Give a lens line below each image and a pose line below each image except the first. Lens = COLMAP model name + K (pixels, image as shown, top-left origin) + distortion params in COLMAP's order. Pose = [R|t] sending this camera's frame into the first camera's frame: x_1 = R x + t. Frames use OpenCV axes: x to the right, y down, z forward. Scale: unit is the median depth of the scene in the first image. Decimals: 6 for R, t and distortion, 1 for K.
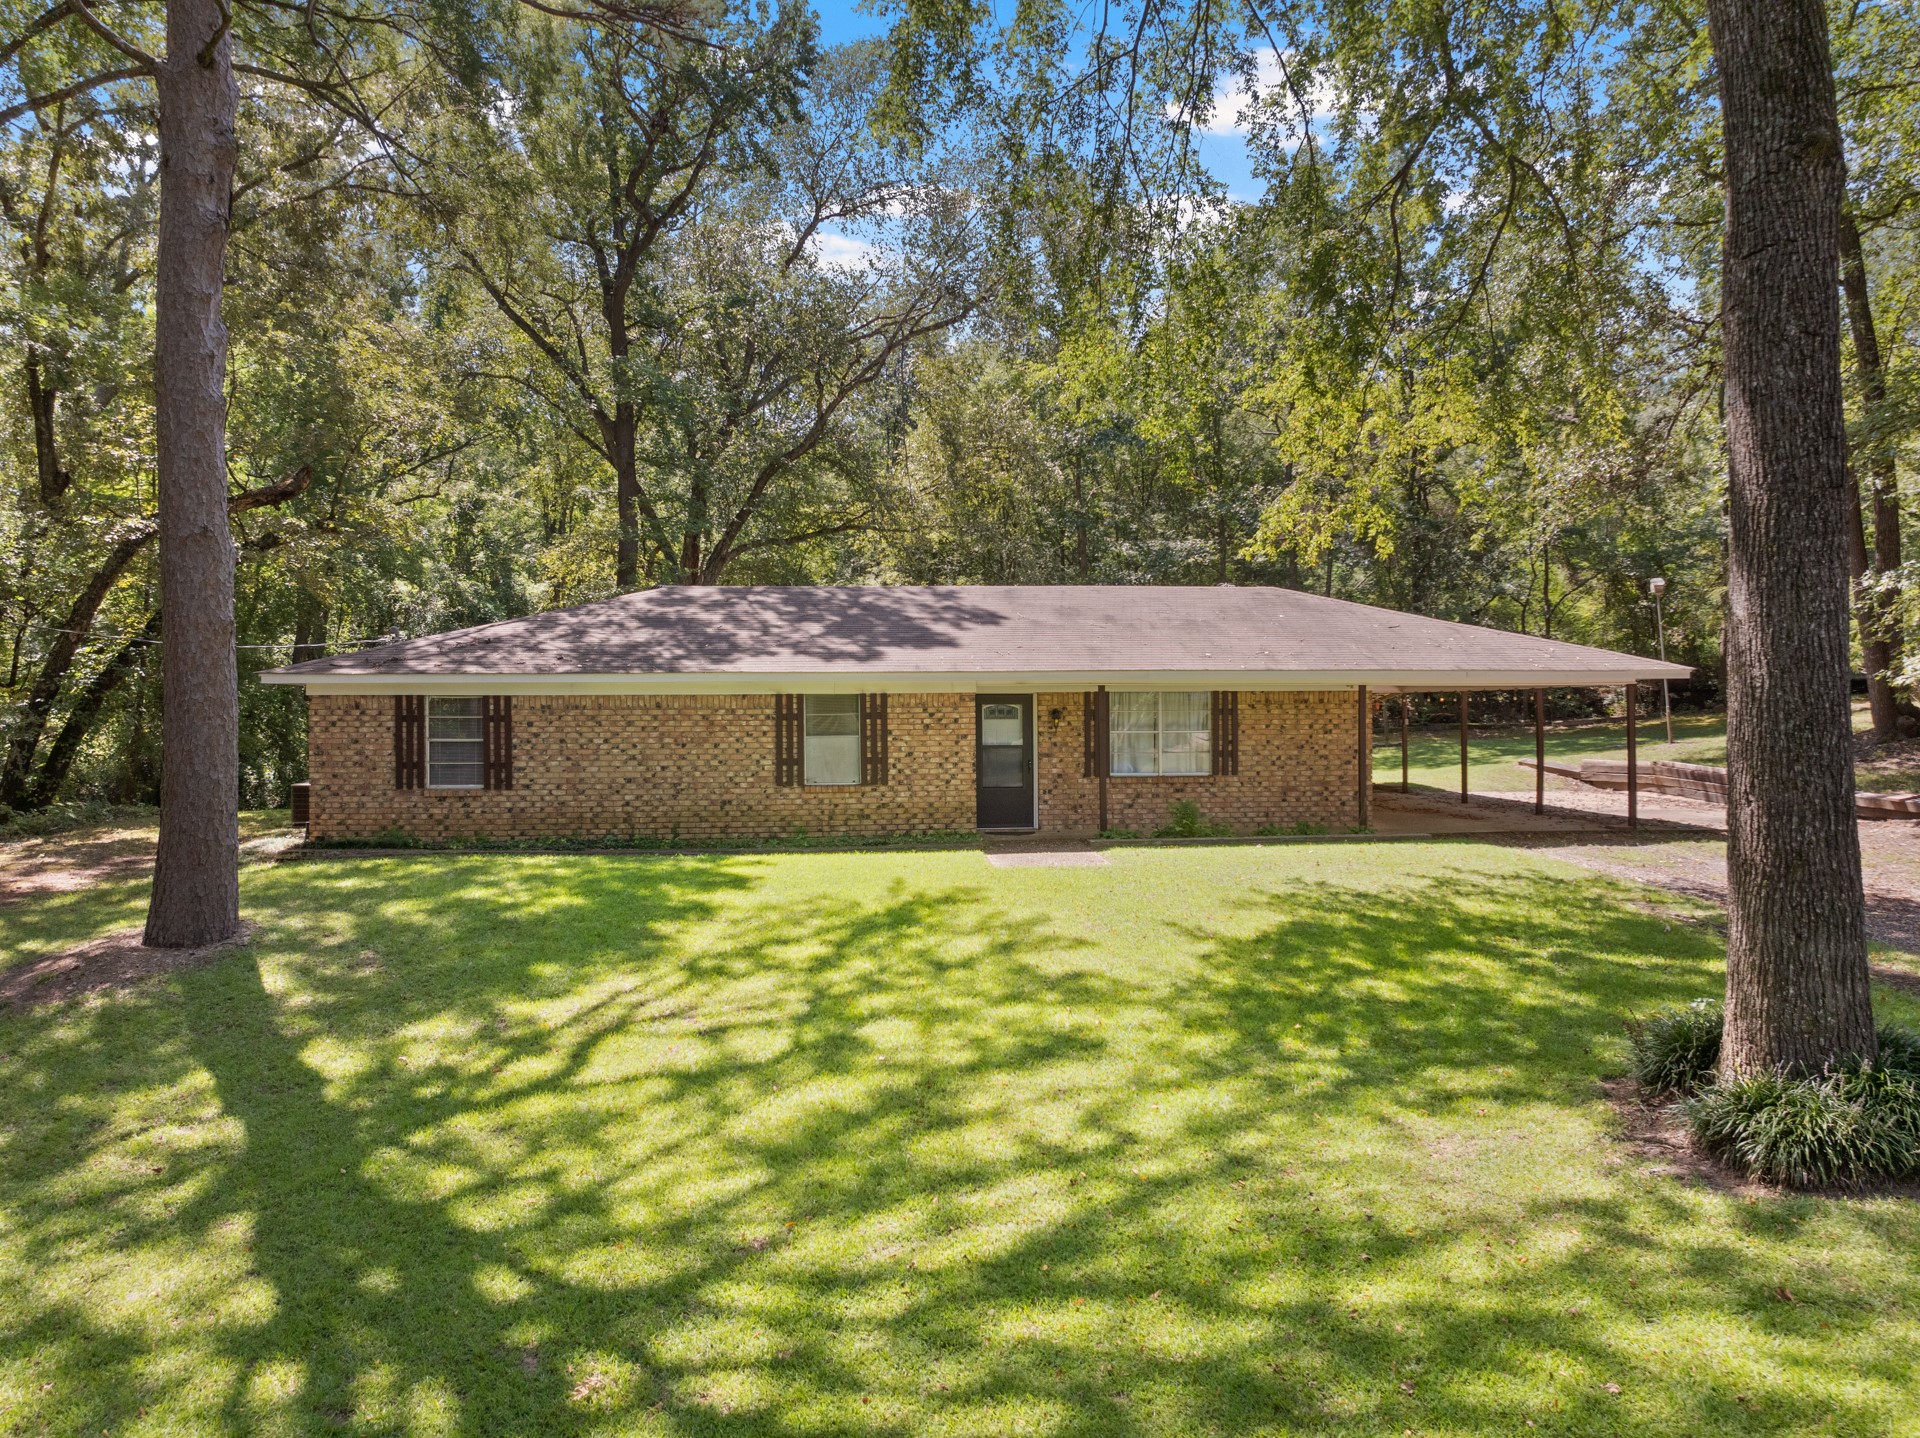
lens RADIAL K [[1398.2, 0, 968.8], [0, 1398.2, 706.8], [0, 0, 1]] dist [-0.041843, 0.041524]
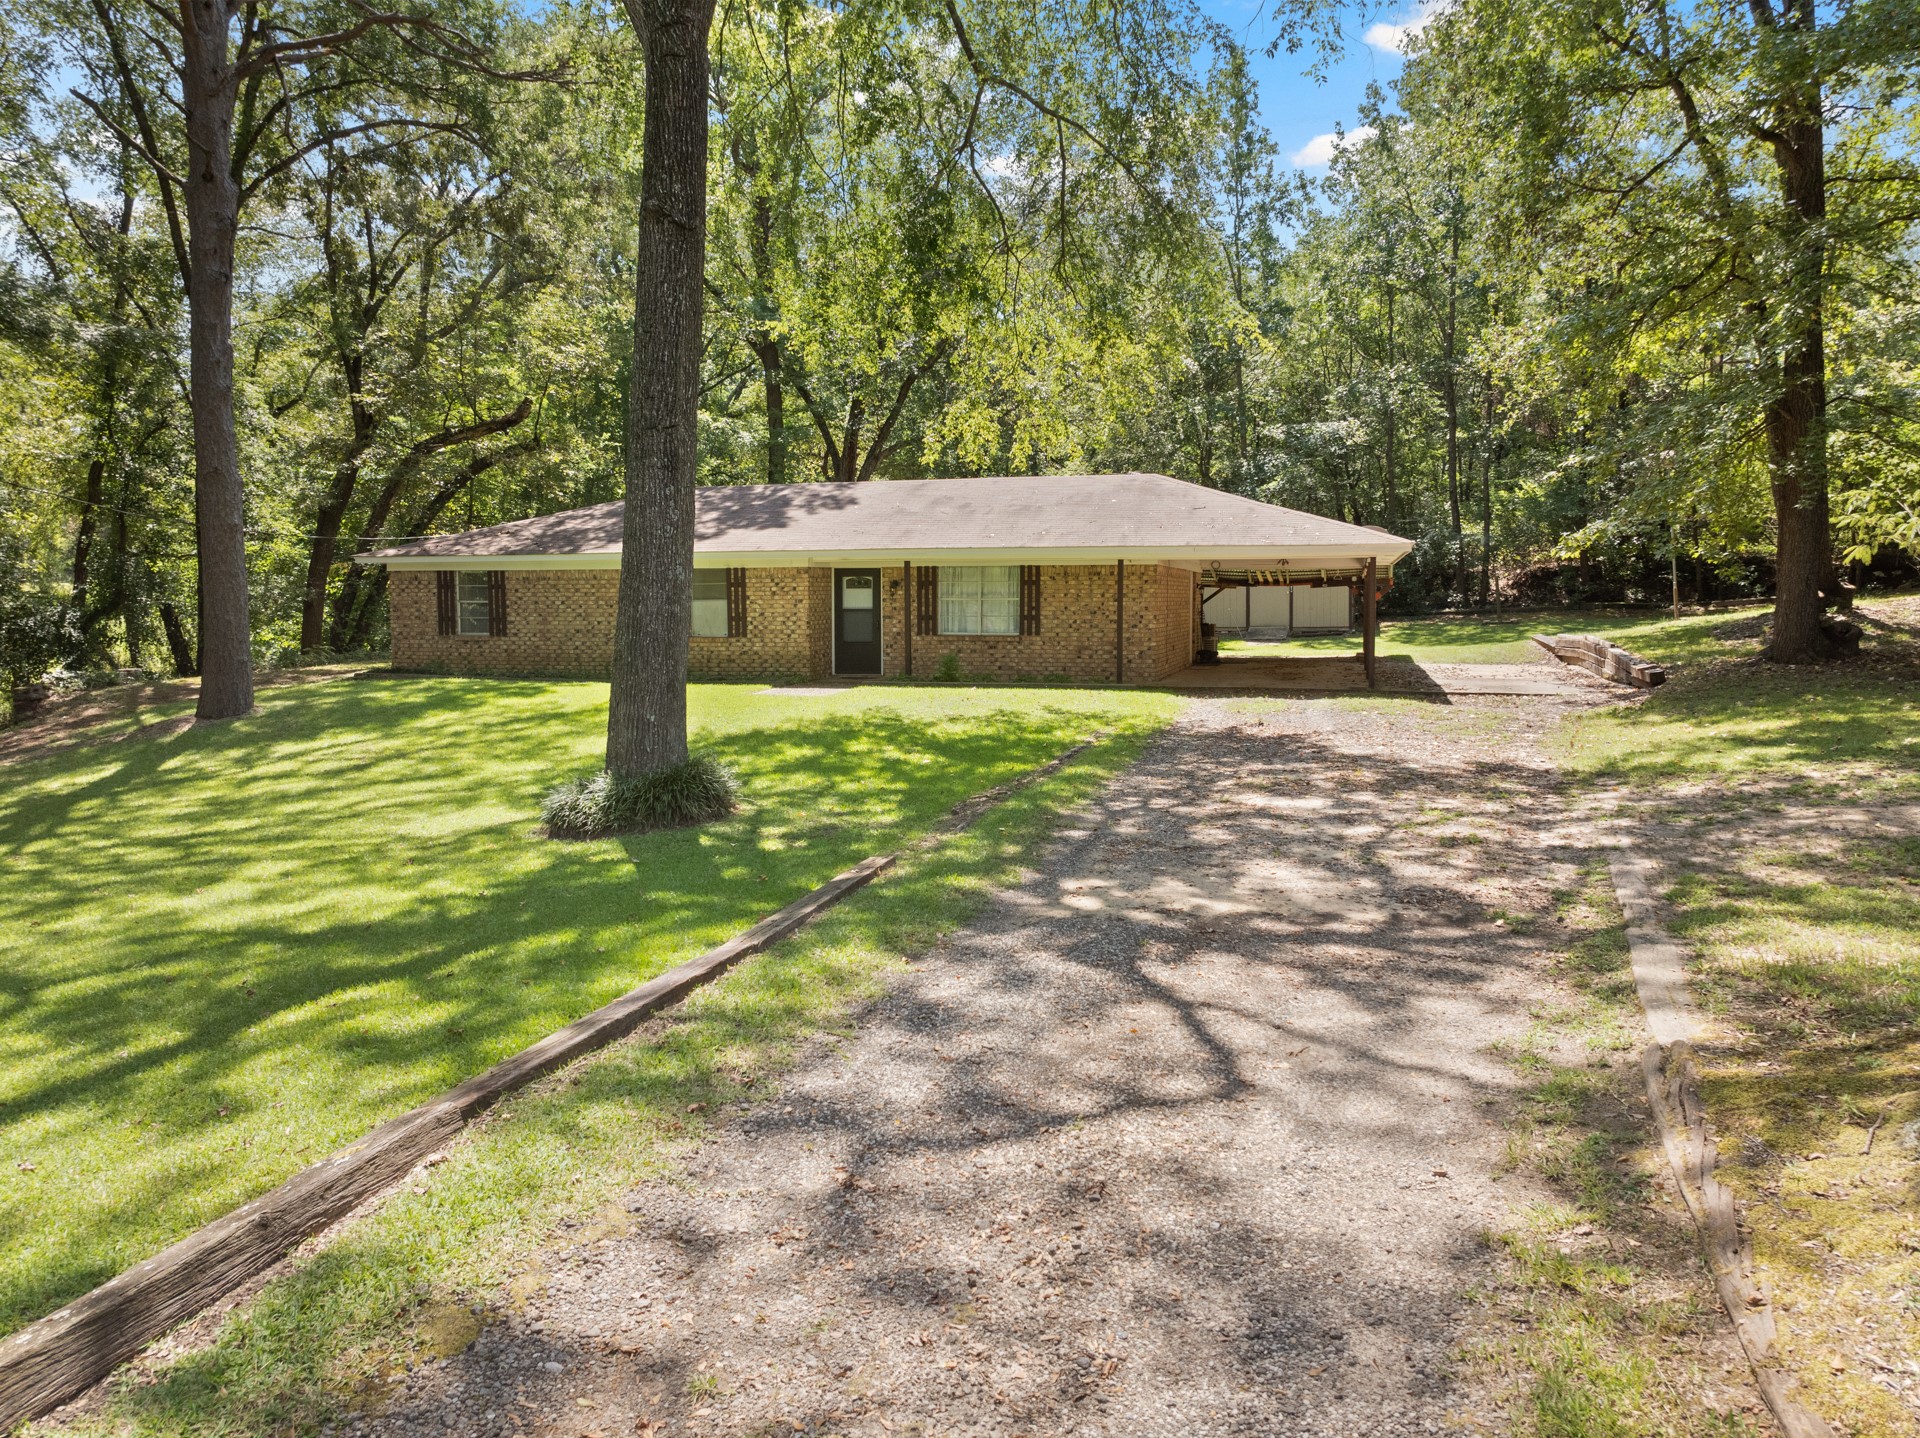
lens RADIAL K [[1398.2, 0, 973.2], [0, 1398.2, 733.5], [0, 0, 1]] dist [-0.041843, 0.041524]
pose [[0.932344, 0.040133, -0.359337, 0.620805], [-0.003062, 0.994662, 0.103146, 0.009331], [0.361559, -0.095067, 0.927490, -0.158942]]
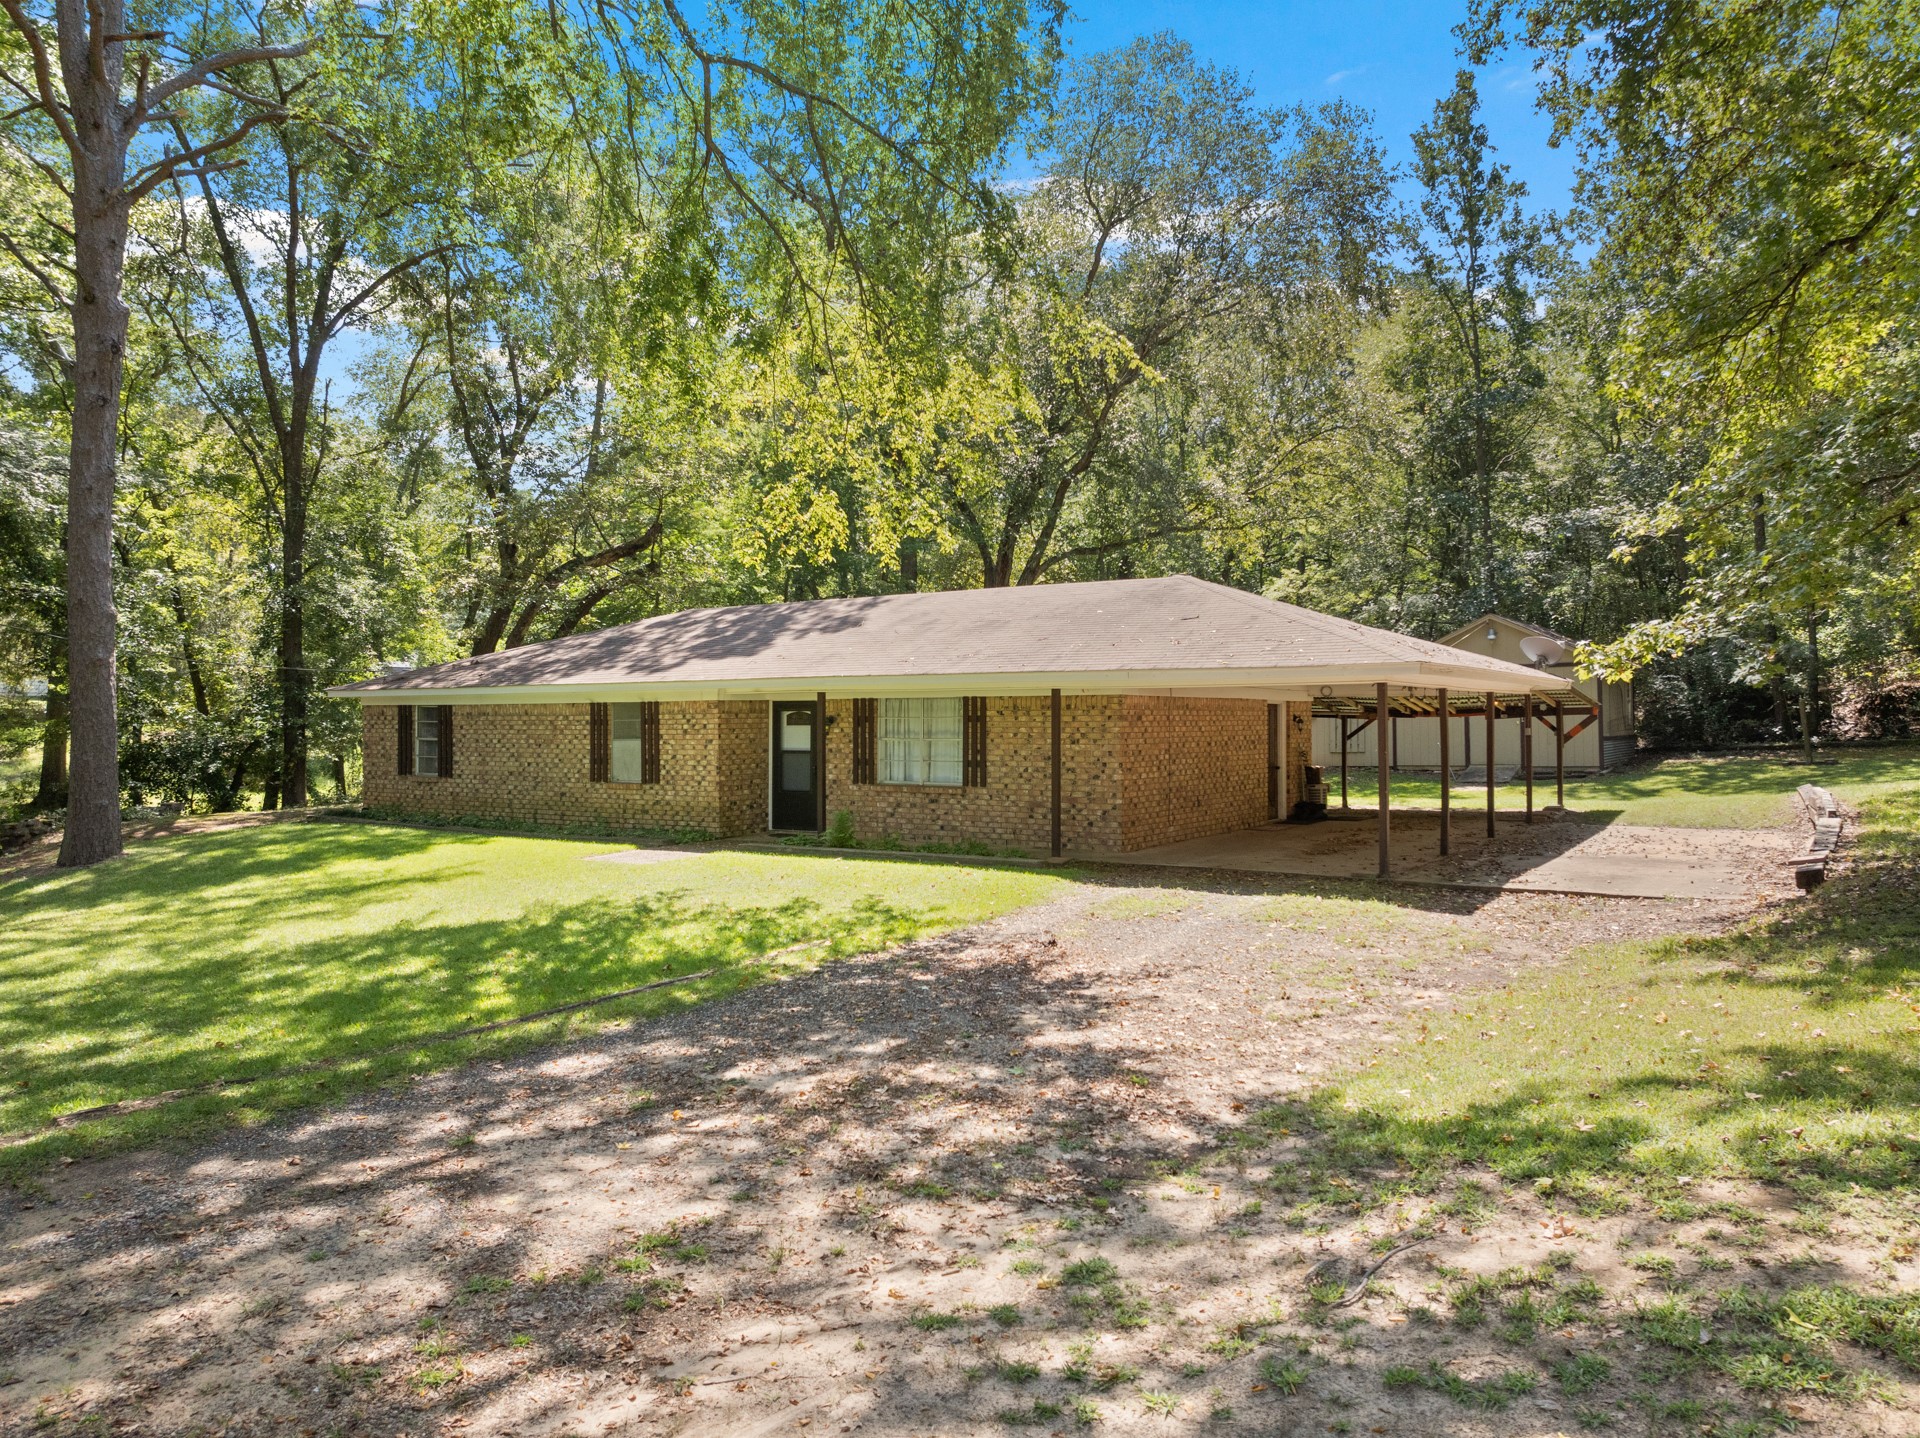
lens RADIAL K [[1398.2, 0, 960.5], [0, 1398.2, 708.5], [0, 0, 1]] dist [-0.041843, 0.041524]
pose [[0.777275, -0.001789, -0.629159, 0.822454], [0.001181, 0.999998, -0.001385, -0.002188], [0.629160, 0.000333, 0.777276, 0.289576]]
